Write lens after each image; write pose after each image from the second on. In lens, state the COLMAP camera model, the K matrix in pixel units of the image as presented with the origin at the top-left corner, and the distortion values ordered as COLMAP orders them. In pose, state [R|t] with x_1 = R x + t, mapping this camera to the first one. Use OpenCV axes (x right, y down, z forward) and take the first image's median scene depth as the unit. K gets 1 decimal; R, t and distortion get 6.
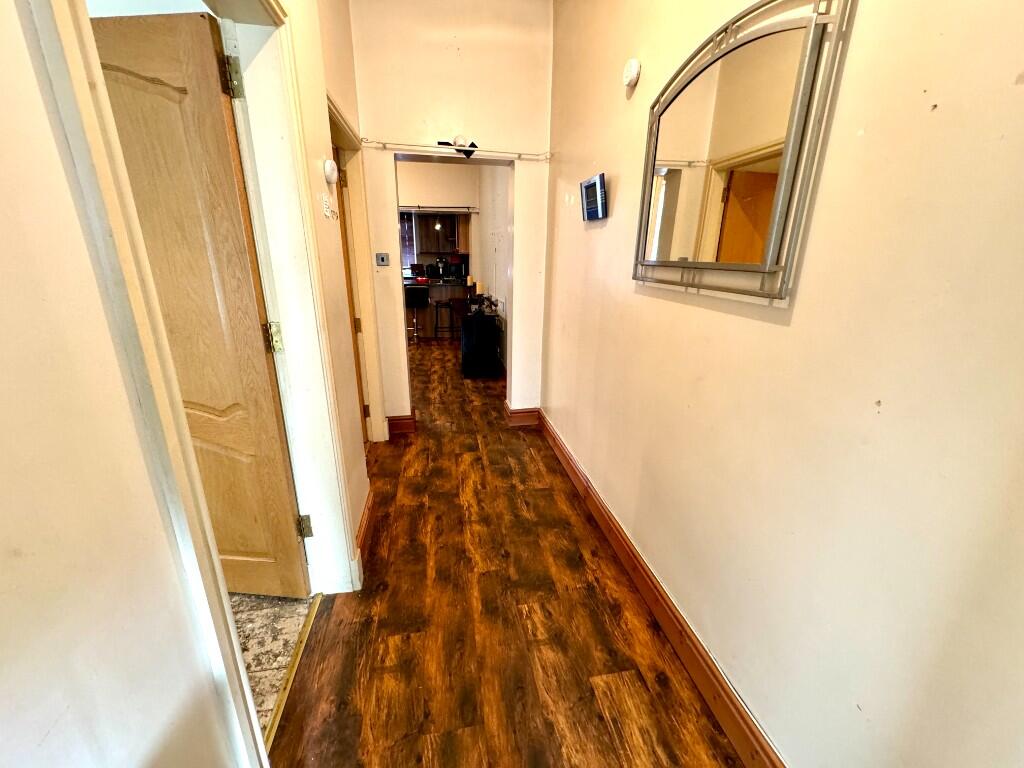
lens RADIAL K [[409.0, 0, 512.0], [0, 409.0, 384.0], [0, 0, 1]] dist [-0.001333, -0.000296]
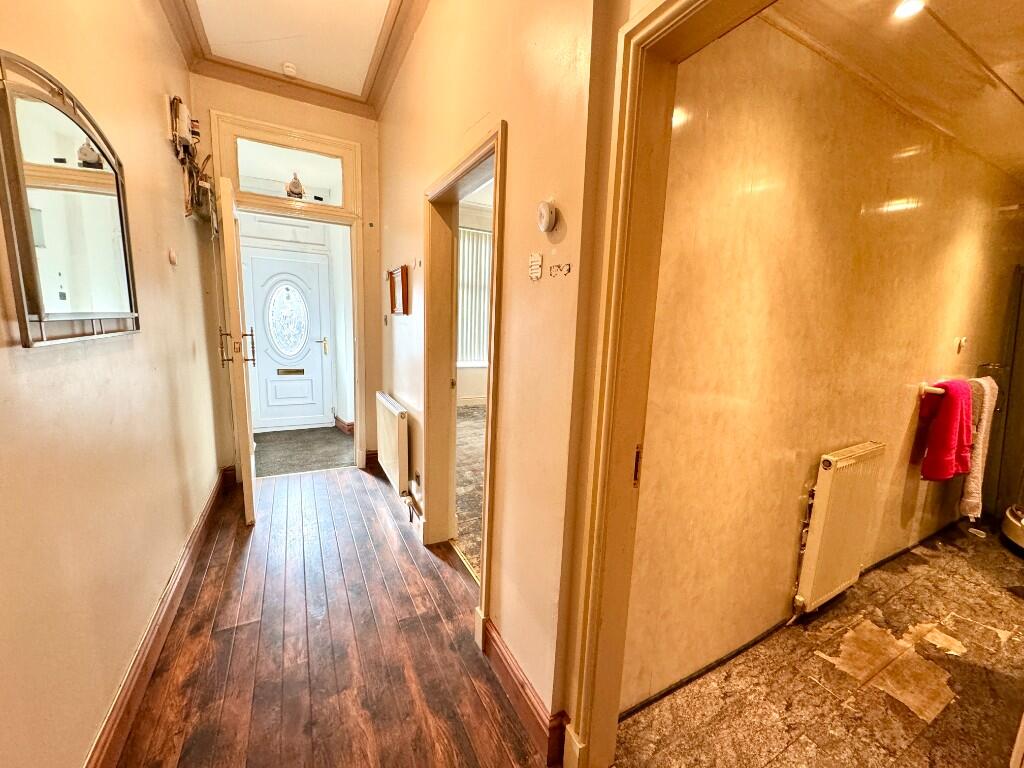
lens RADIAL K [[409.0, 0, 512.0], [0, 409.0, 384.0], [0, 0, 1]] dist [-0.001333, -0.000296]
pose [[-0.953447, 0.002170, -0.301553, -0.151689], [-0.133257, 0.894014, 0.427764, -0.513084], [0.270521, 0.448034, -0.852106, 1.603948]]
